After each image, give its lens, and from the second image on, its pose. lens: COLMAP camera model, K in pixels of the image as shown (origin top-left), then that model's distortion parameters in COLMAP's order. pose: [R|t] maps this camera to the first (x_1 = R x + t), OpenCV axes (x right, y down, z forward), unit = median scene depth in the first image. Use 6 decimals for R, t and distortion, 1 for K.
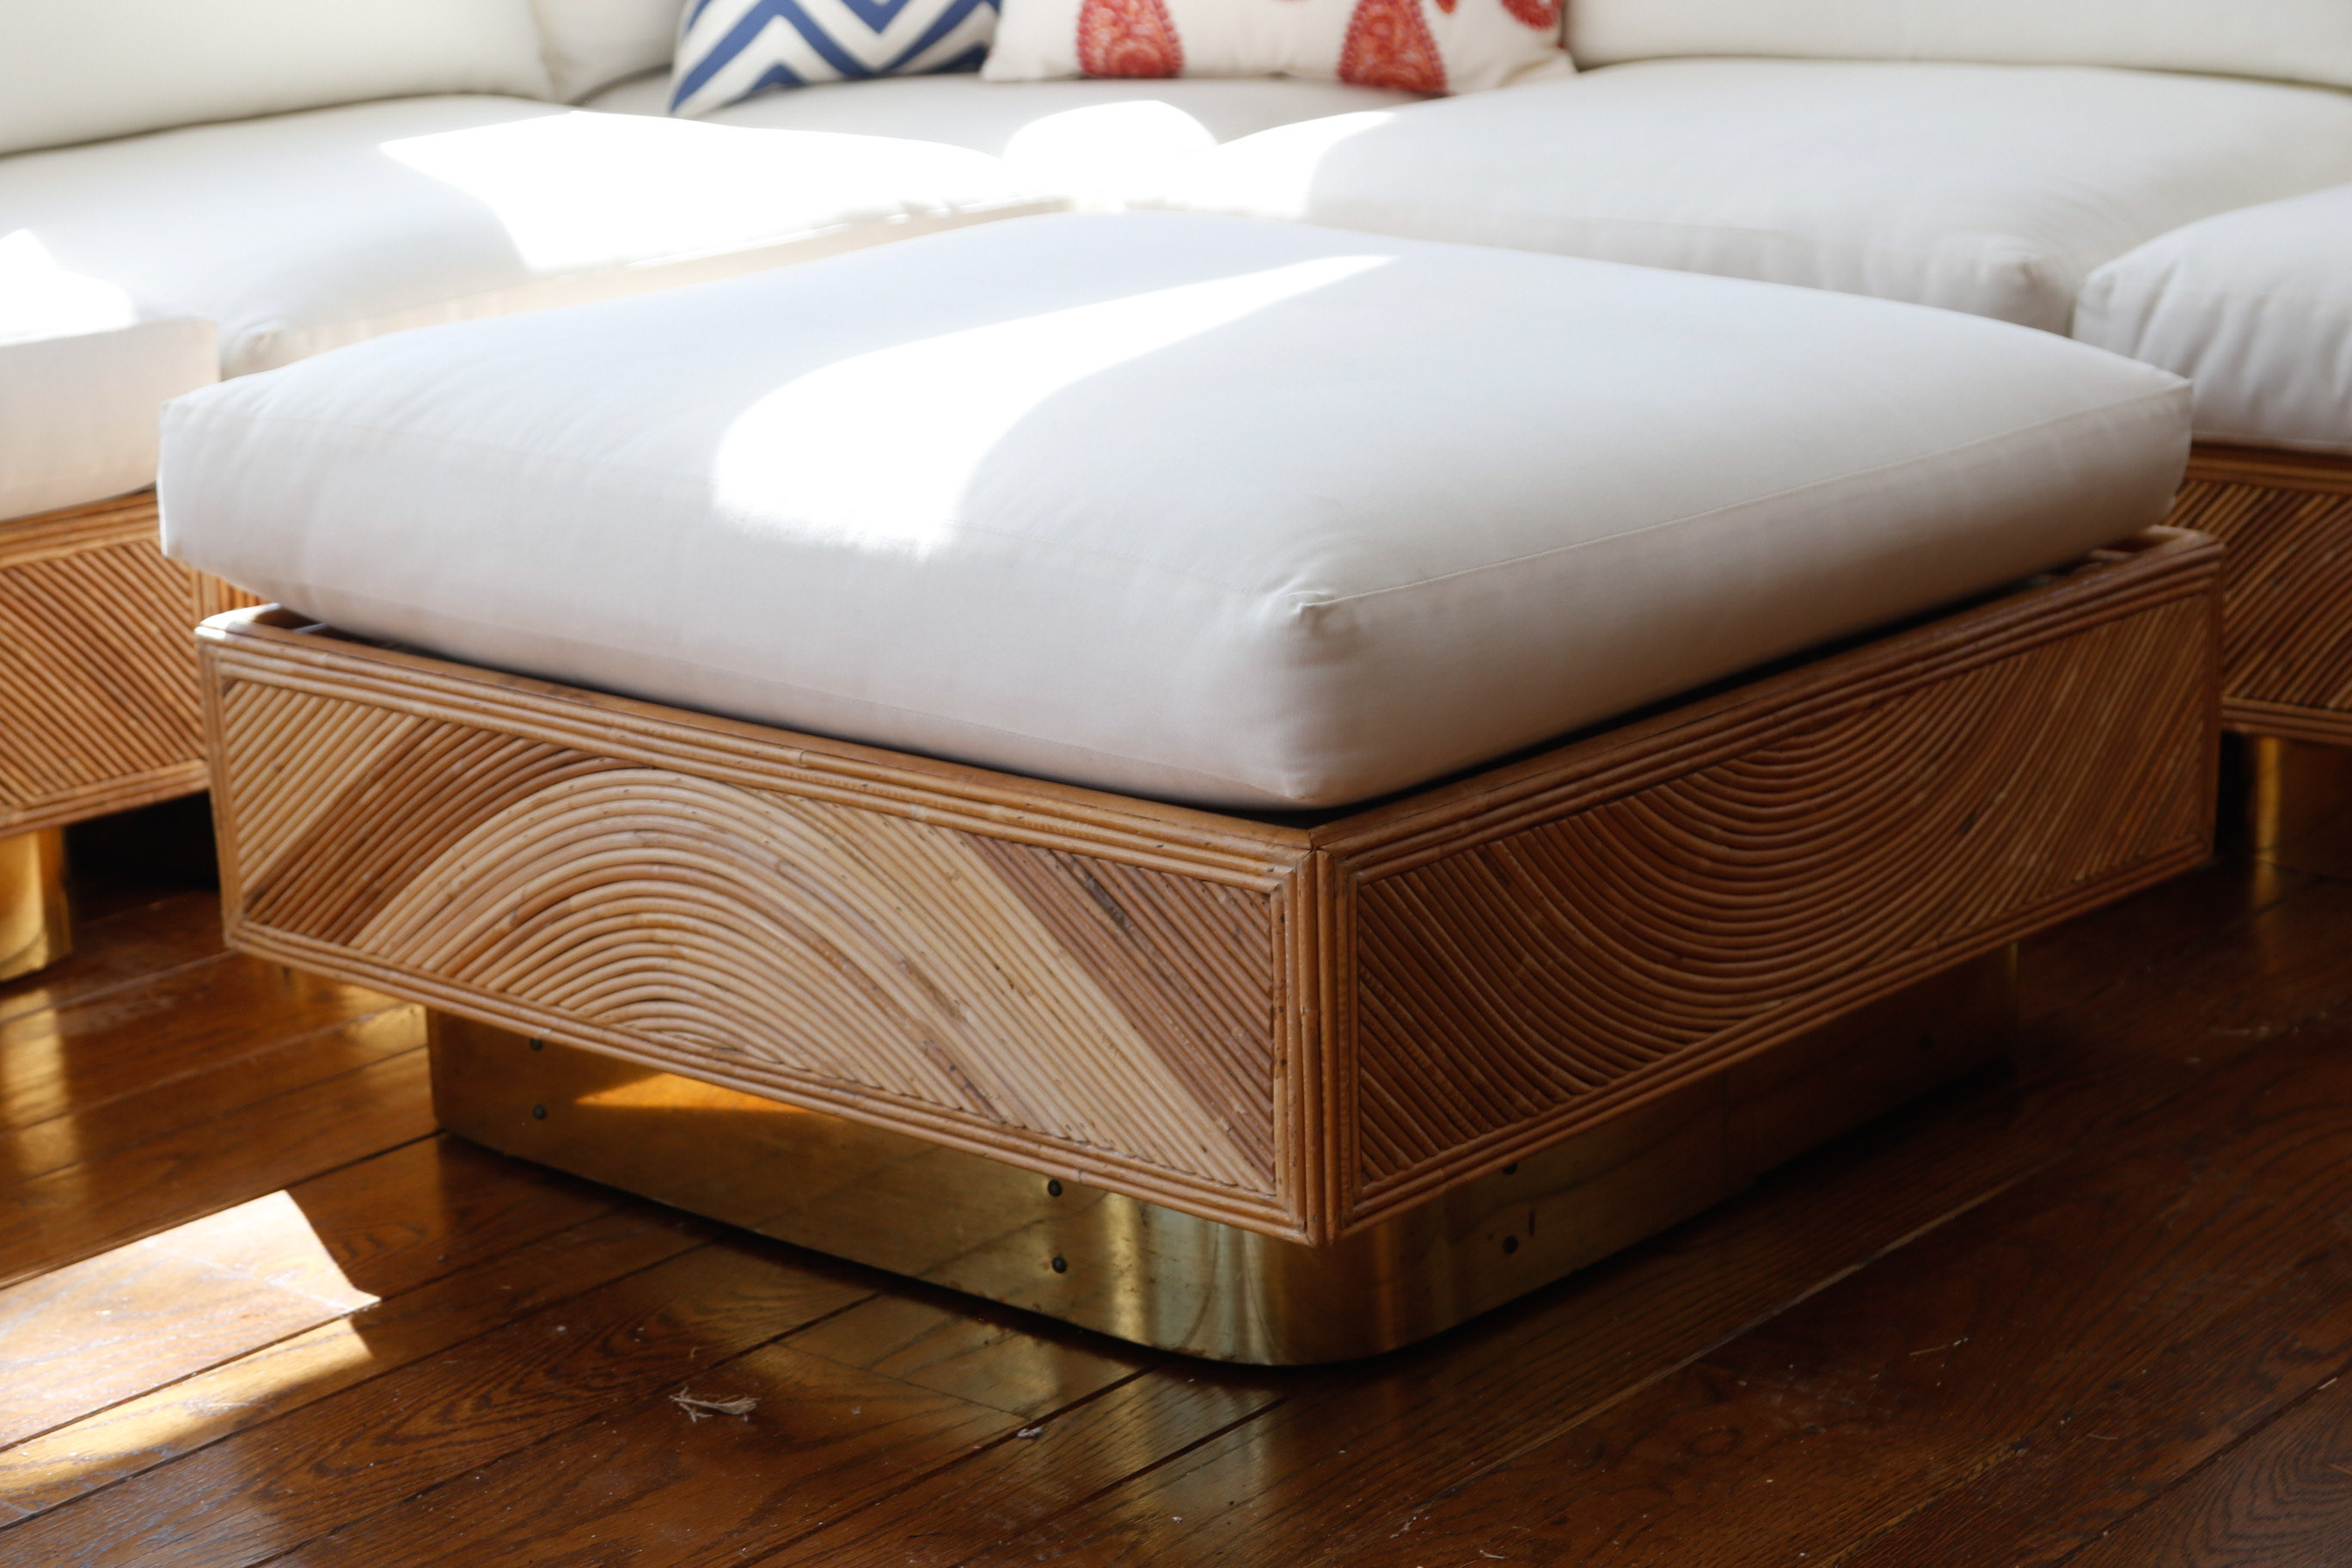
lens RADIAL K [[4578.3, 0, 1176.0], [0, 4578.3, 784.0], [0, 0, 1]] dist [0.057043, 0.276676]
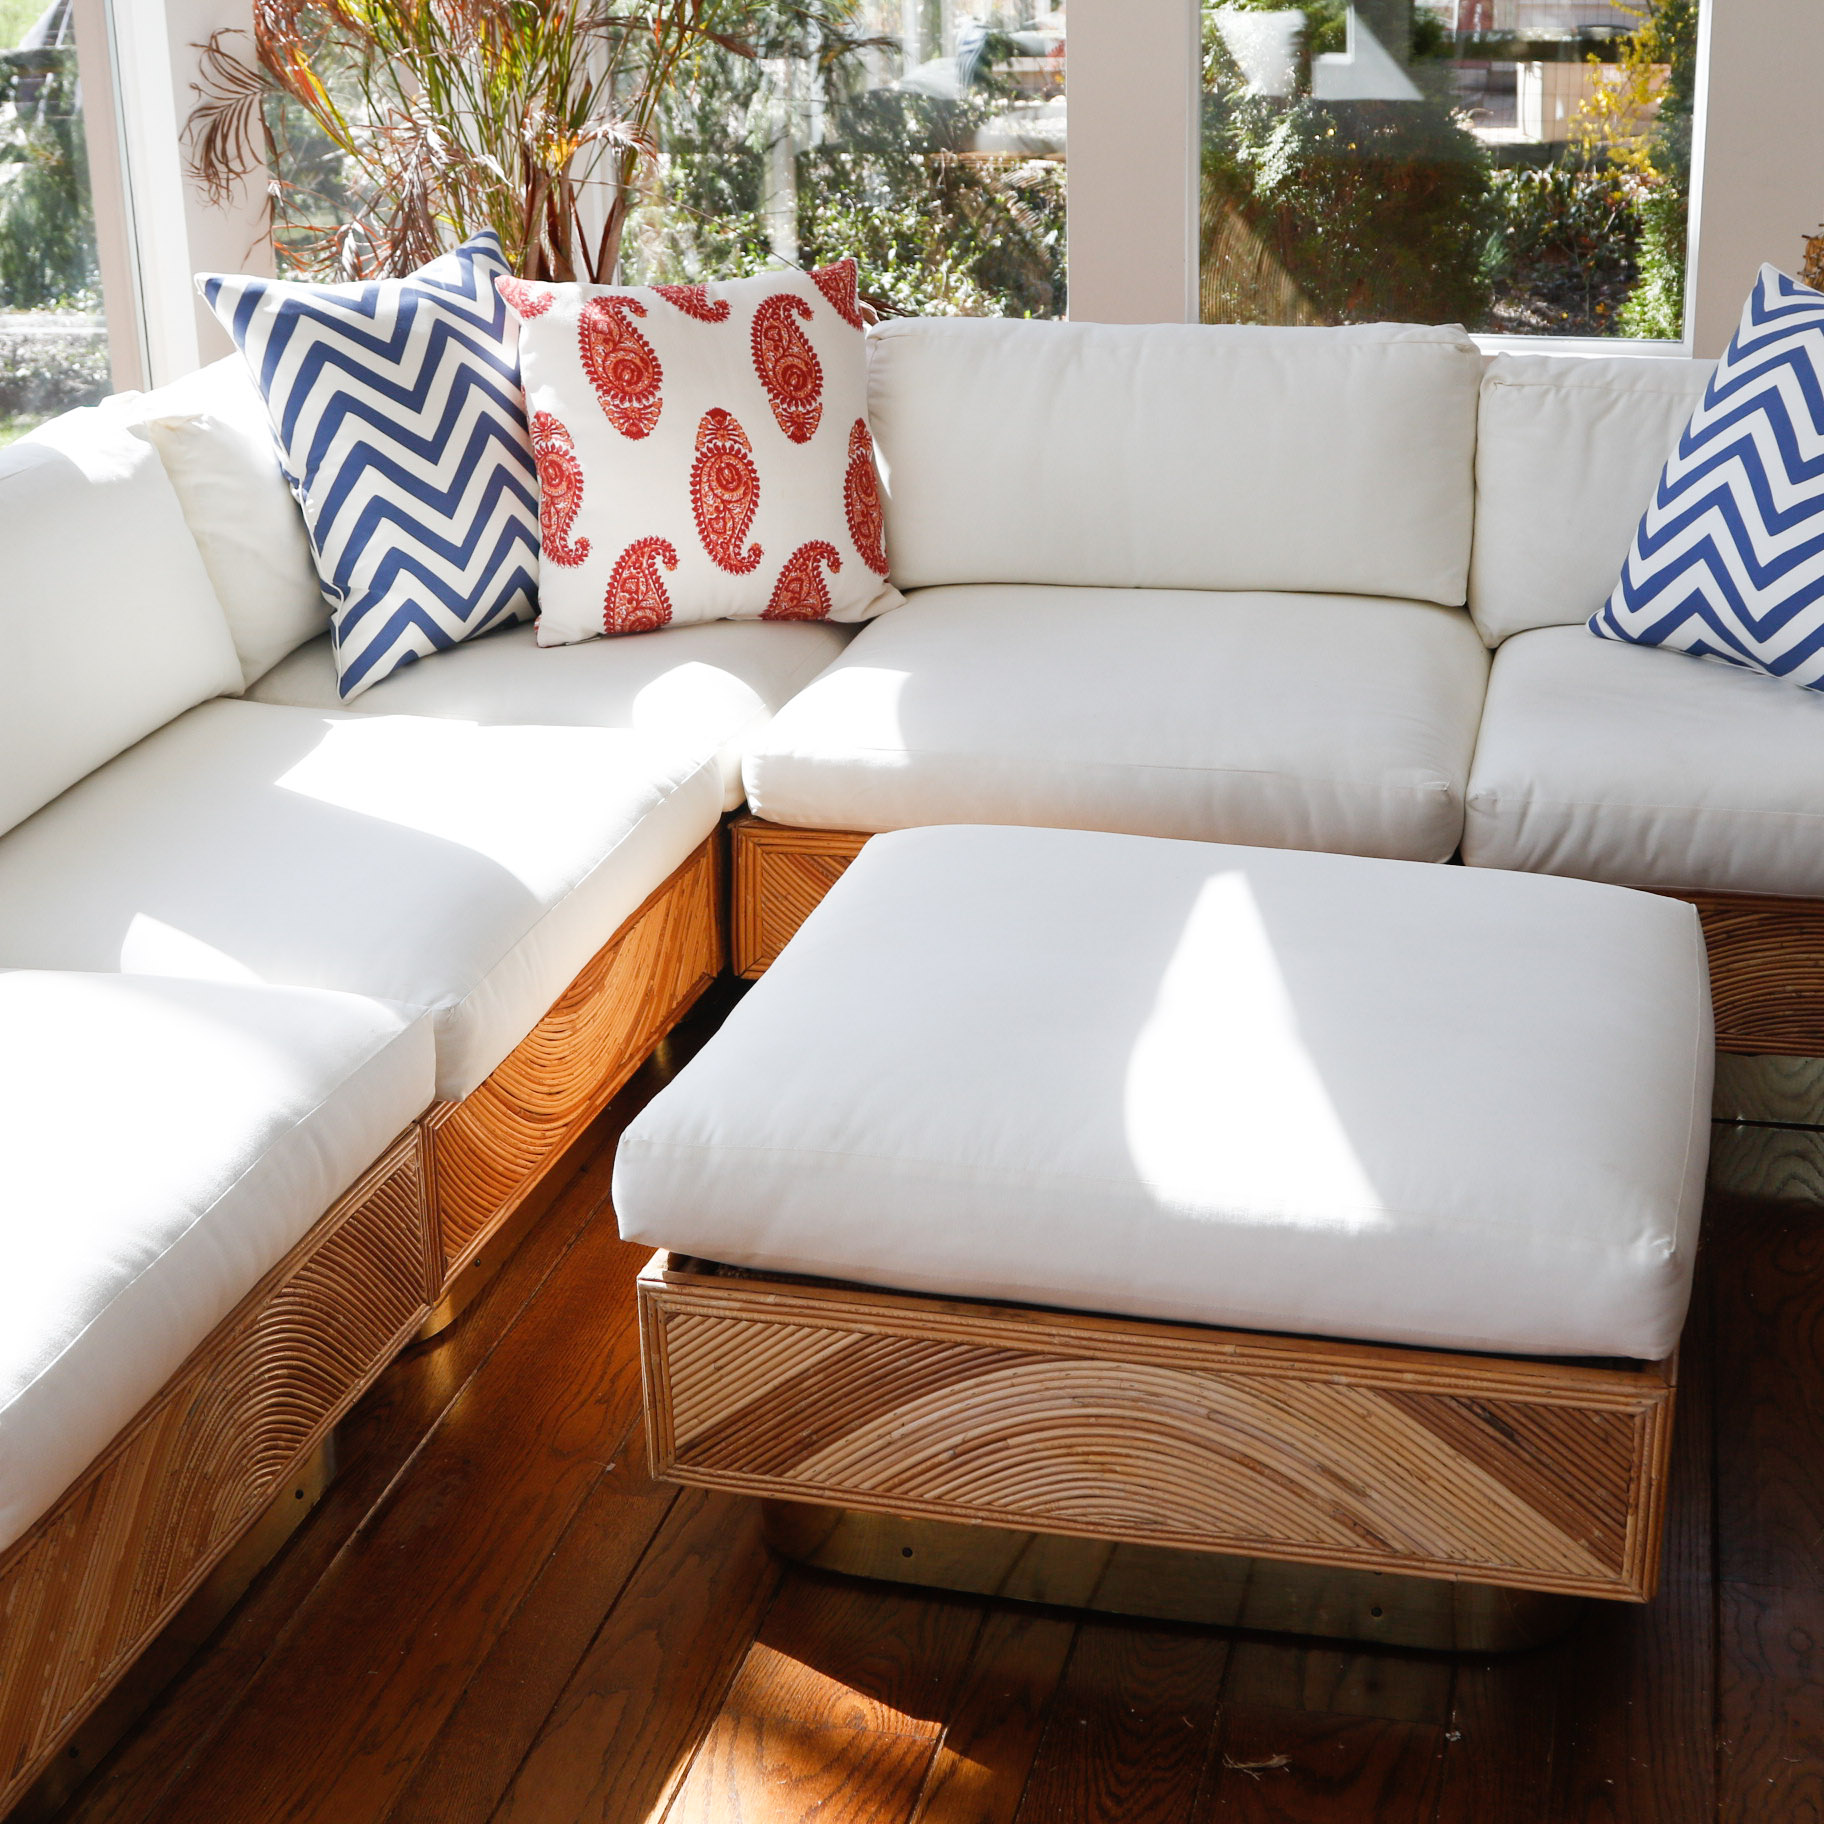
lens RADIAL K [[3002.7, 0, 912.0], [0, 3002.7, 912.0], [0, 0, 1]] dist [-0.098711, -0.084993]
pose [[0.893719, -0.148103, 0.423477, -0.592090], [0.106555, 0.987001, 0.120309, -0.288586], [-0.435790, -0.062398, 0.897883, 0.145607]]
